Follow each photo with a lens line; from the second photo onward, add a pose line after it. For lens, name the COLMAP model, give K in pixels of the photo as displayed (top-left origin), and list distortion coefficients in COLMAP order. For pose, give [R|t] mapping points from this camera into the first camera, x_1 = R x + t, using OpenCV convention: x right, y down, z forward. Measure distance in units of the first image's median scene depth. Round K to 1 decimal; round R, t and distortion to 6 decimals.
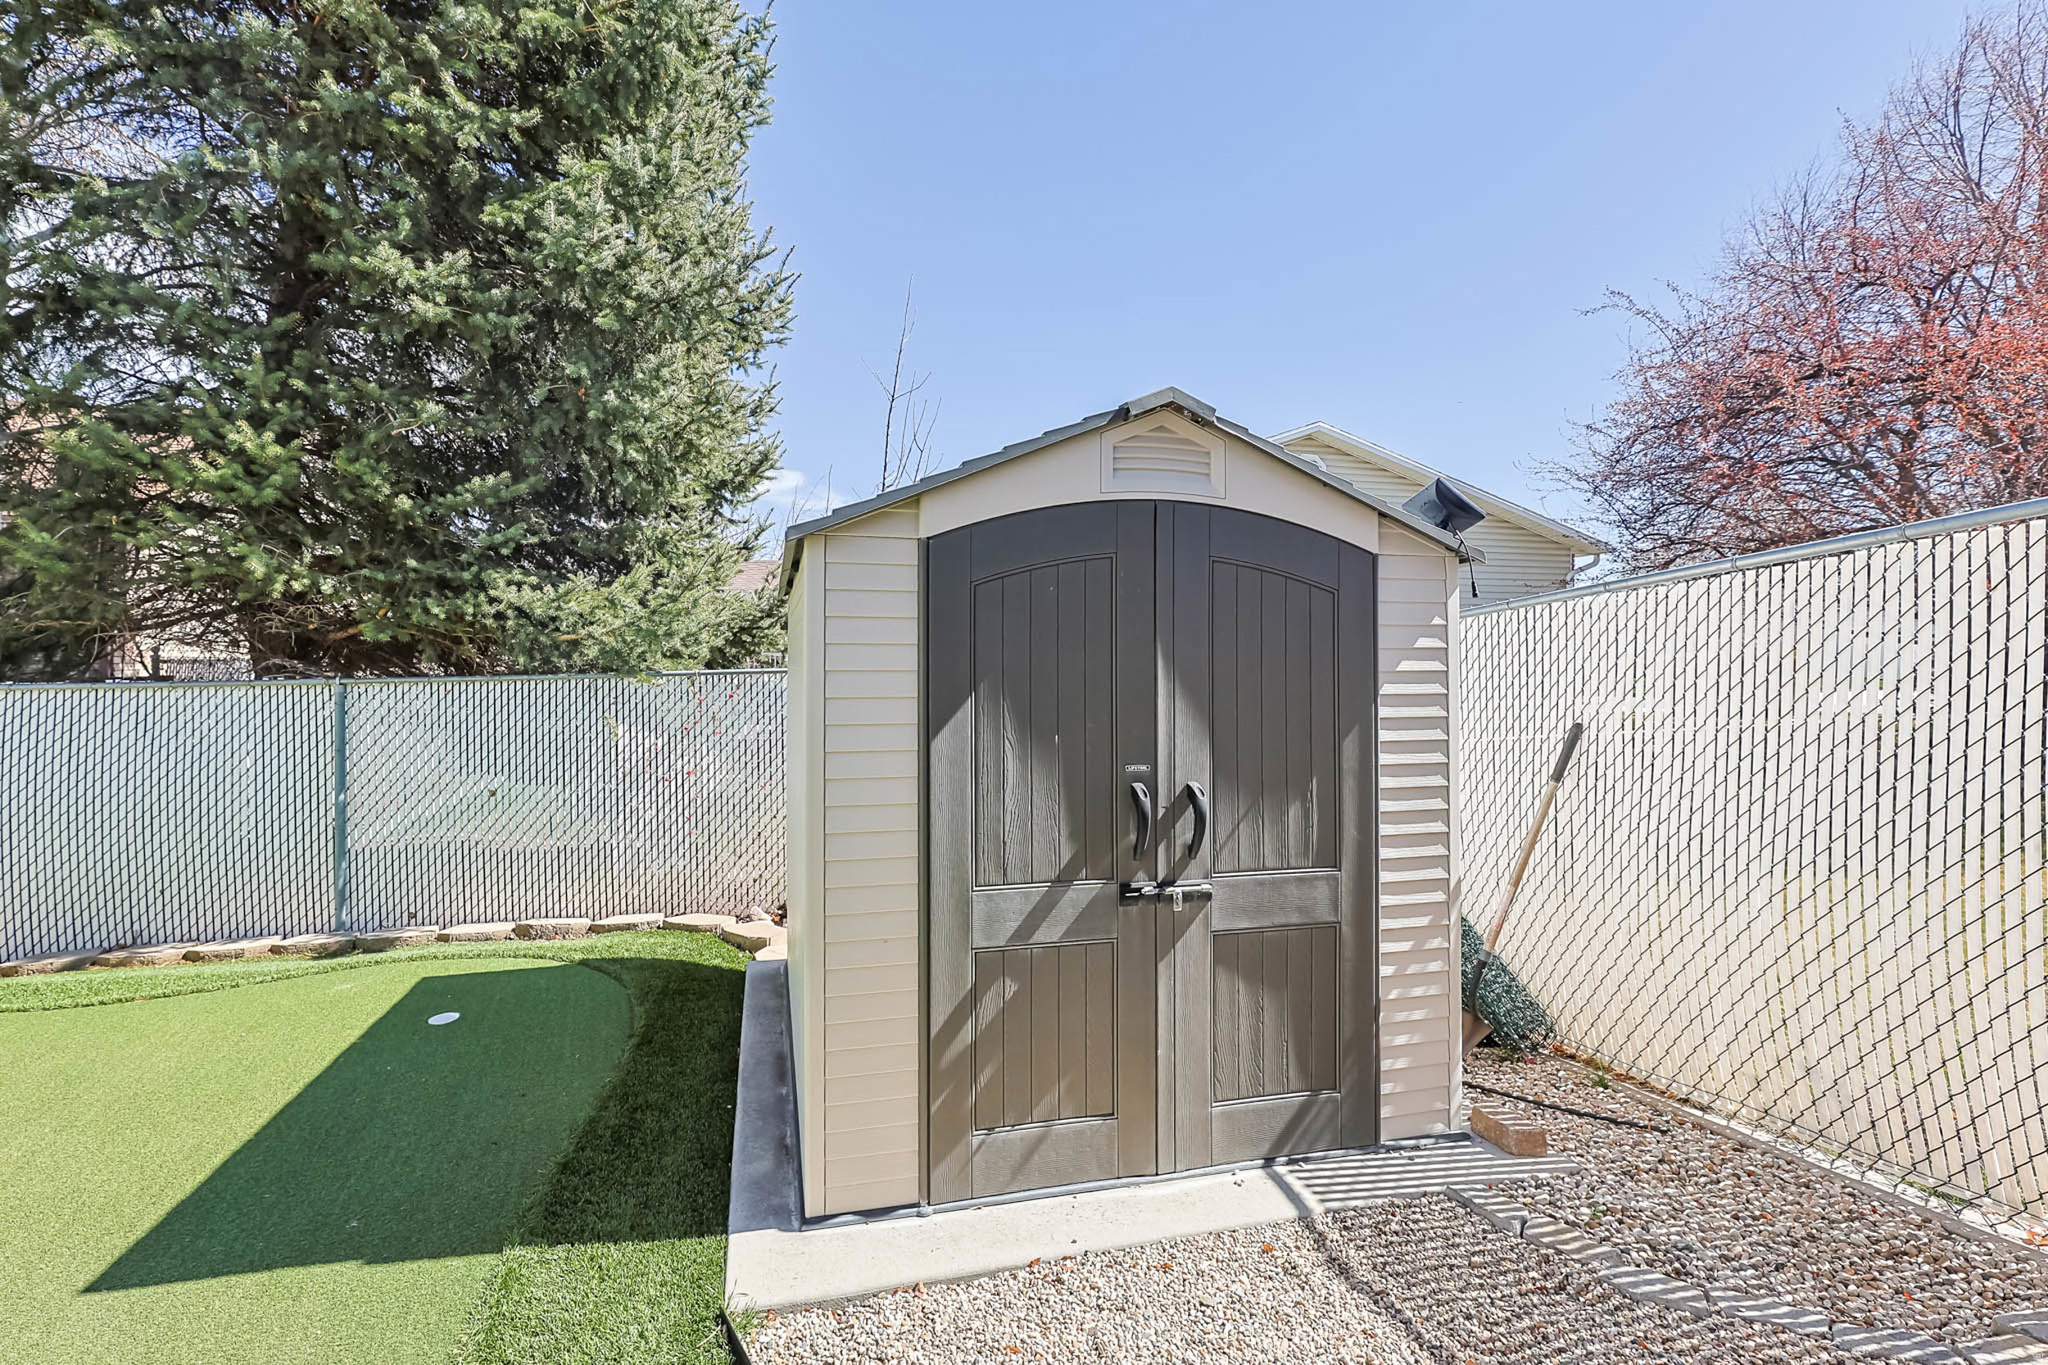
lens RADIAL K [[885.9, 0, 1021.7], [0, 885.9, 675.5], [0, 0, 1]] dist [0.002317, -0.000628]
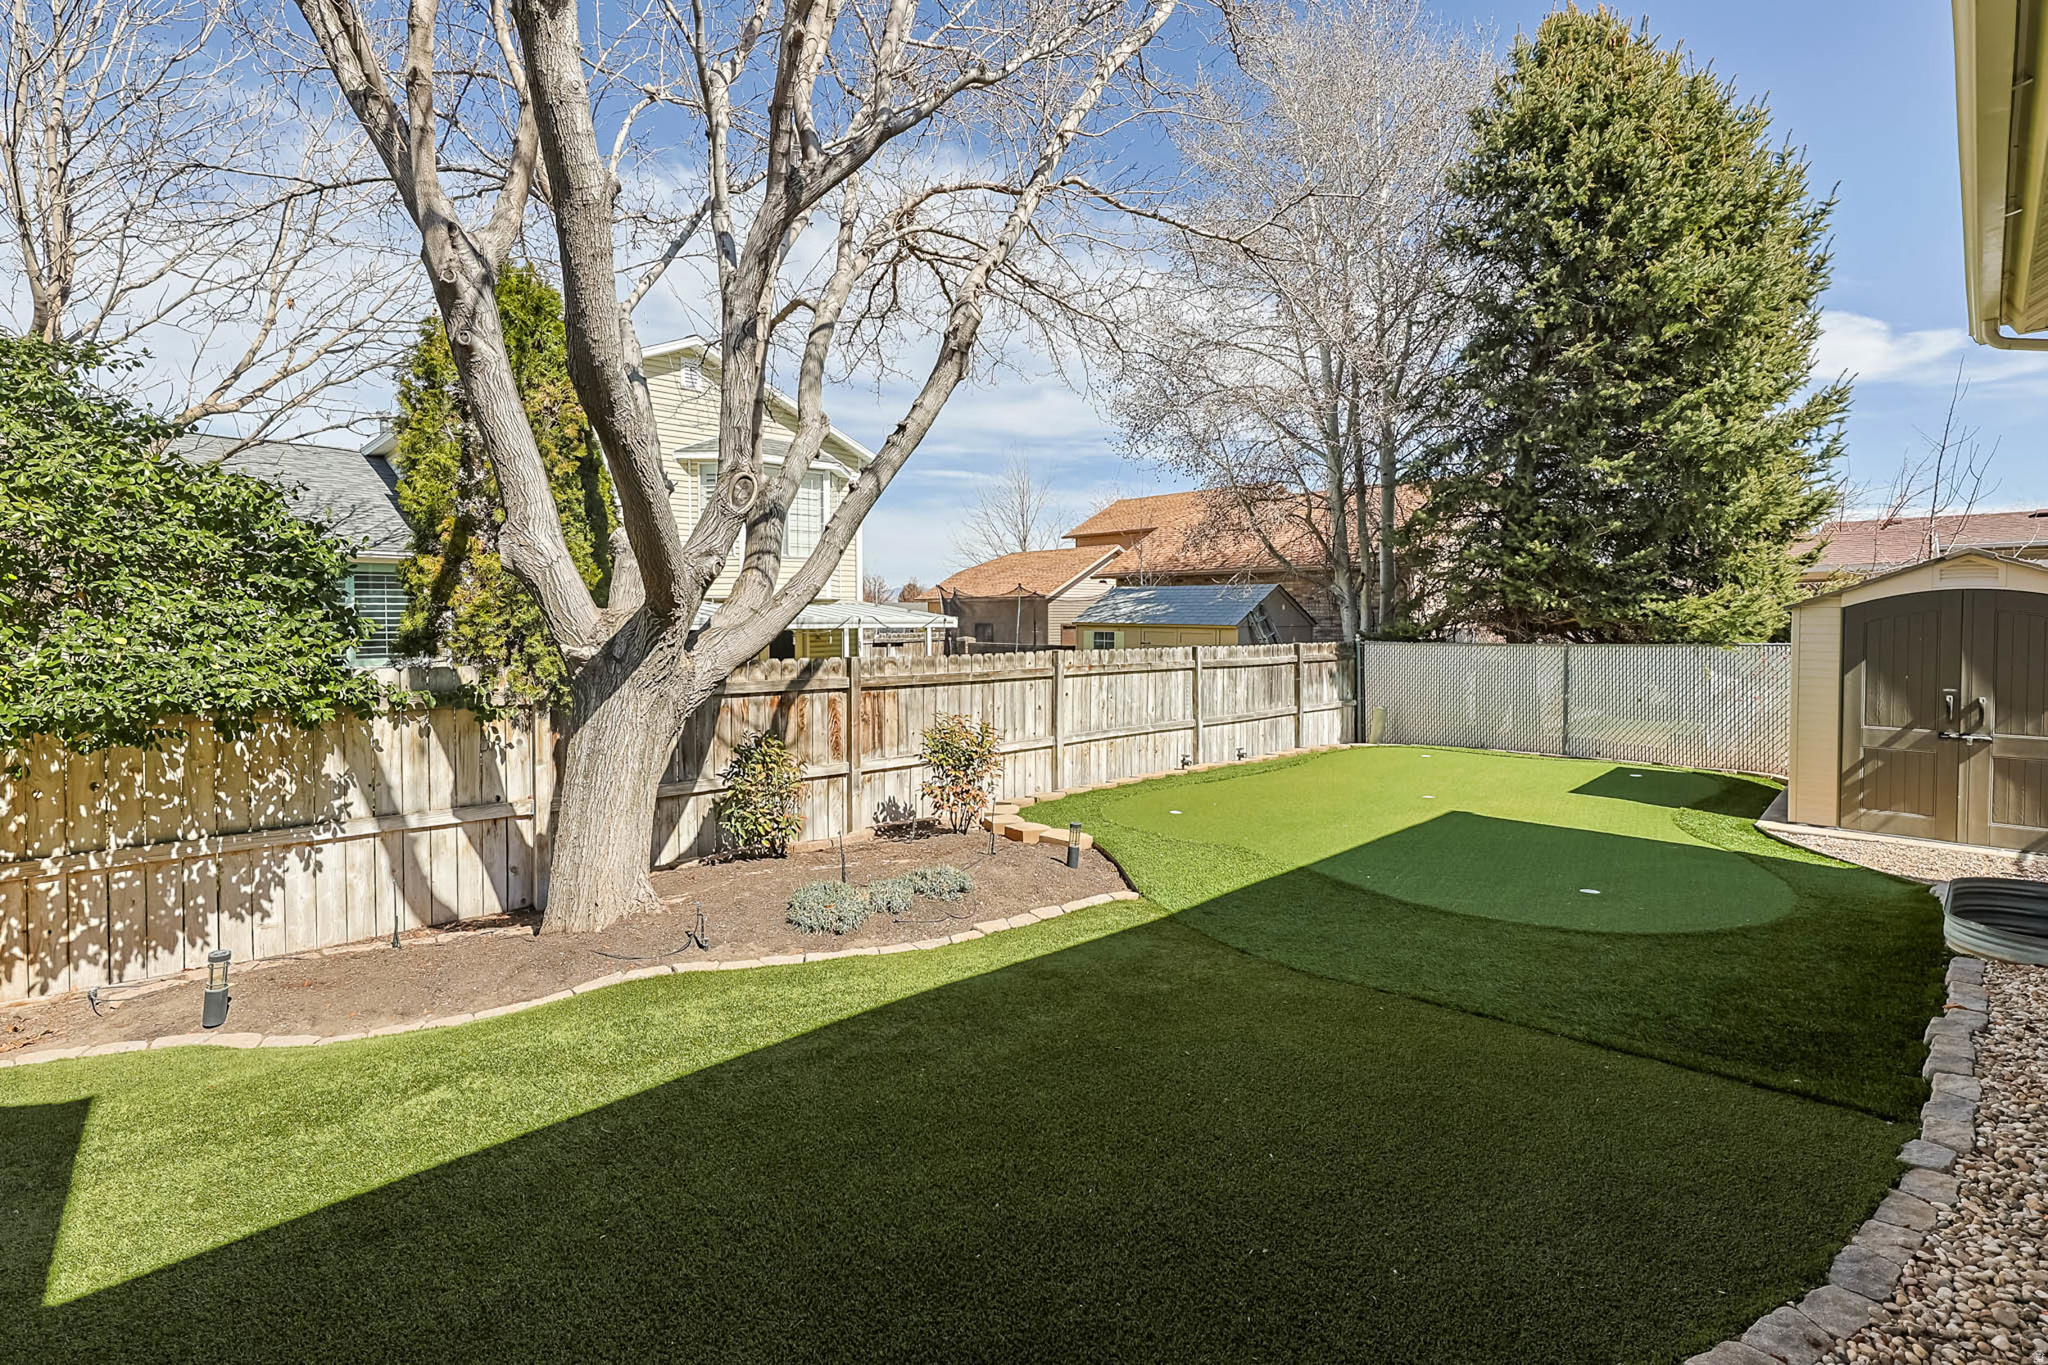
lens RADIAL K [[885.9, 0, 1001.8], [0, 885.9, 626.5], [0, 0, 1]] dist [0.002317, -0.000628]
pose [[0.468693, 0.008532, -0.883320, 0.559588], [-0.011904, 0.999924, 0.003342, -0.031049], [0.883281, 0.008949, 0.468758, -1.350464]]
